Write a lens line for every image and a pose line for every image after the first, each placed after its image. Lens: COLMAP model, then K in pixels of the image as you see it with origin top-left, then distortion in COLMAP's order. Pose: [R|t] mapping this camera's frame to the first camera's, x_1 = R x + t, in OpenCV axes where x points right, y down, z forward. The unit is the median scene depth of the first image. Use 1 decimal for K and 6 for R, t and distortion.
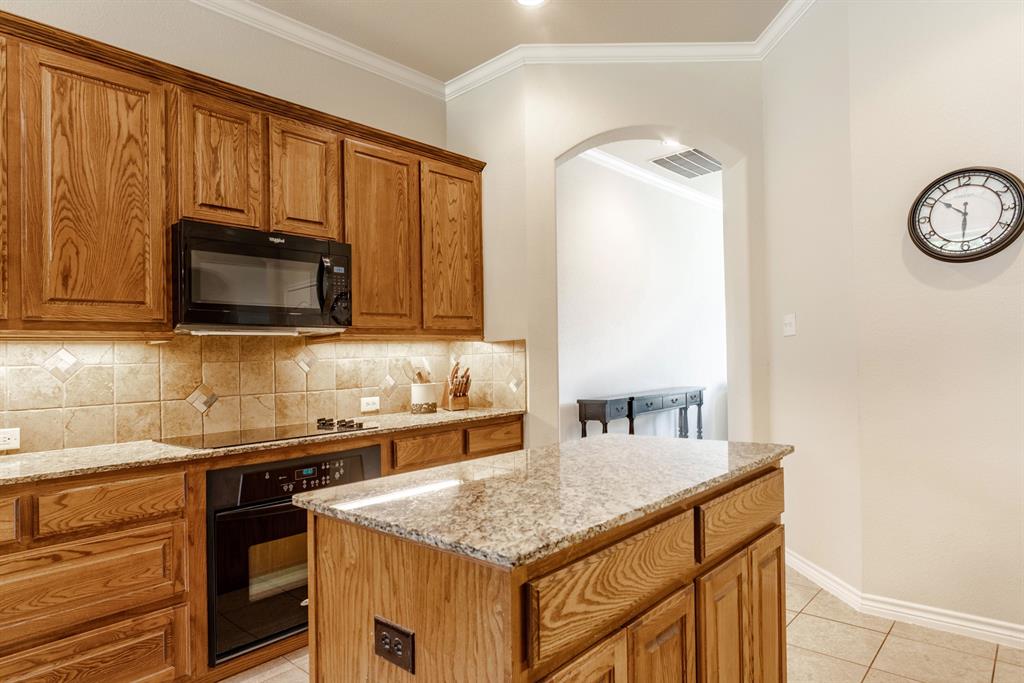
lens RADIAL K [[584.1, 0, 506.8], [0, 584.1, 354.1], [0, 0, 1]] dist [-0.003118, 0.000844]
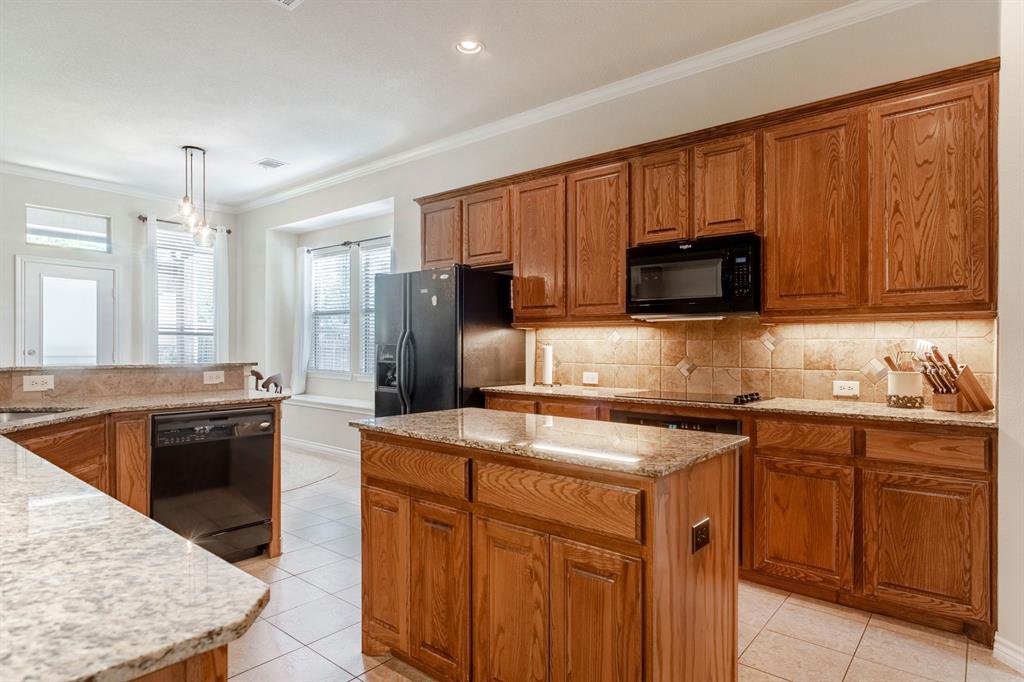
lens RADIAL K [[584.1, 0, 506.8], [0, 584.1, 353.6], [0, 0, 1]] dist [-0.003118, 0.000844]
pose [[0.049760, 0.049584, -0.997530, 0.770321], [0.007142, 0.998724, 0.049999, -0.023946], [0.998736, -0.009613, 0.049342, 0.474263]]
